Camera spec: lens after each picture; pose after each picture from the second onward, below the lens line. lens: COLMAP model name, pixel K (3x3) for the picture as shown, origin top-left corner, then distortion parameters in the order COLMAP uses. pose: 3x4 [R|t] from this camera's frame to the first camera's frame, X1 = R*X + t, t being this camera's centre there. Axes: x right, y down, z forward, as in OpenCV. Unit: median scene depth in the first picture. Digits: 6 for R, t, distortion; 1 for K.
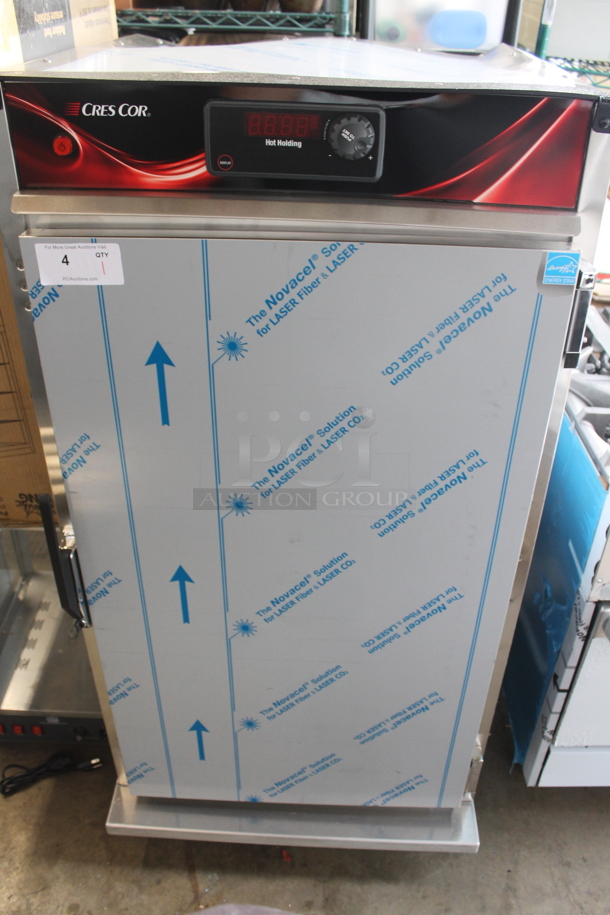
lens RADIAL K [[774.1, 0, 303.9], [0, 774.1, 458.5], [0, 0, 1]] dist [-0.163747, 0.144065]
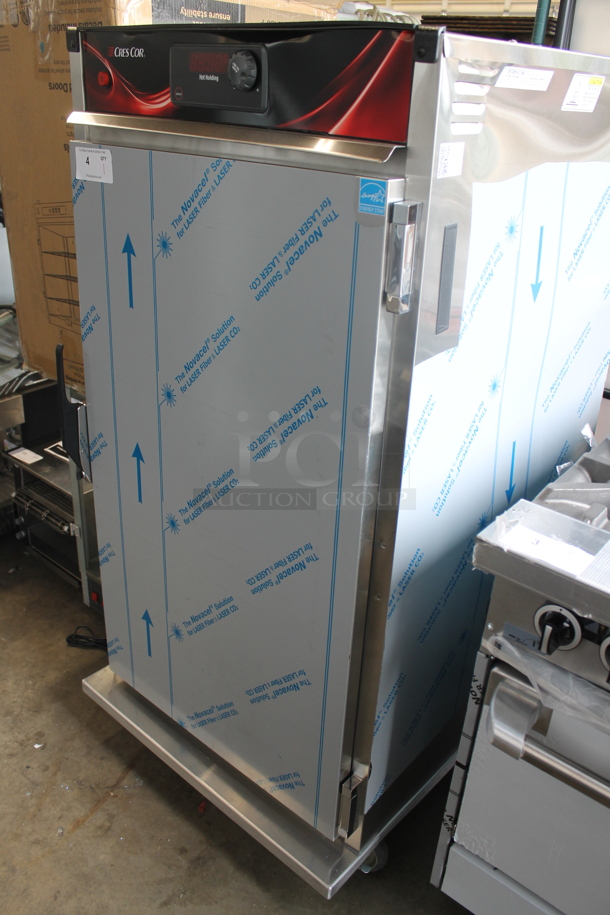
lens RADIAL K [[774.1, 0, 301.6], [0, 774.1, 456.7], [0, 0, 1]] dist [-0.163747, 0.144065]
pose [[0.773953, 0.299612, -0.557879, 0.909612], [-0.379284, 0.924809, -0.029512, 0.126964], [0.507090, 0.234436, 0.829397, 0.198385]]
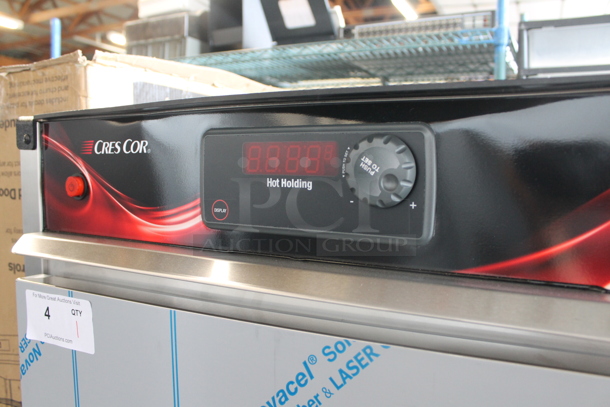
lens RADIAL K [[516.1, 0, 305.3], [0, 516.1, 205.6], [0, 0, 1]] dist [-0.163747, 0.144065]
pose [[0.906348, 0.017519, -0.422169, 0.174330], [-0.224655, 0.866192, -0.446364, -0.185841], [0.357859, 0.499403, 0.789008, 0.615238]]
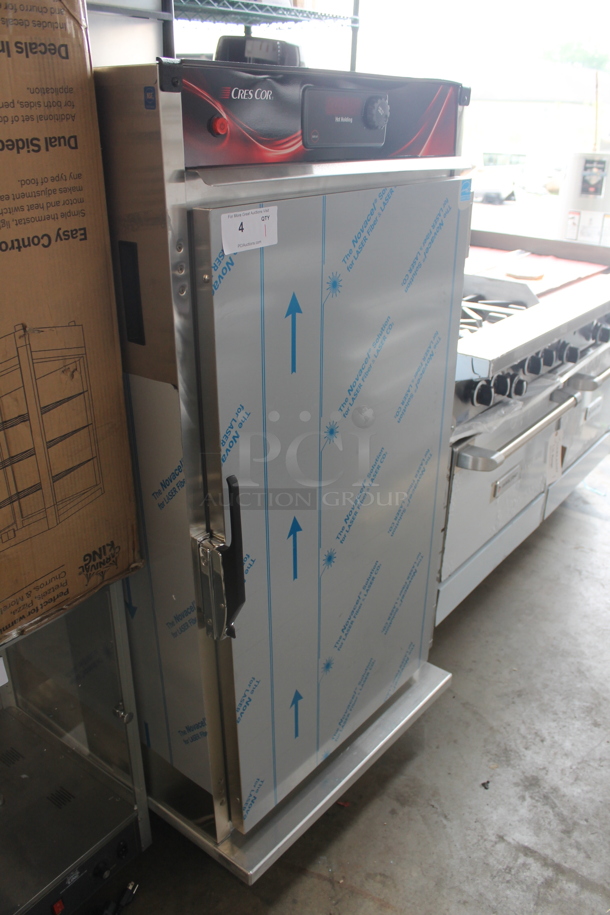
lens RADIAL K [[774.1, 0, 313.1], [0, 774.1, 461.7], [0, 0, 1]] dist [-0.163747, 0.144065]
pose [[0.598267, -0.348252, 0.721663, -1.174723], [0.443959, 0.893810, 0.063278, 0.015990], [-0.667066, 0.282532, 0.689347, 0.272274]]
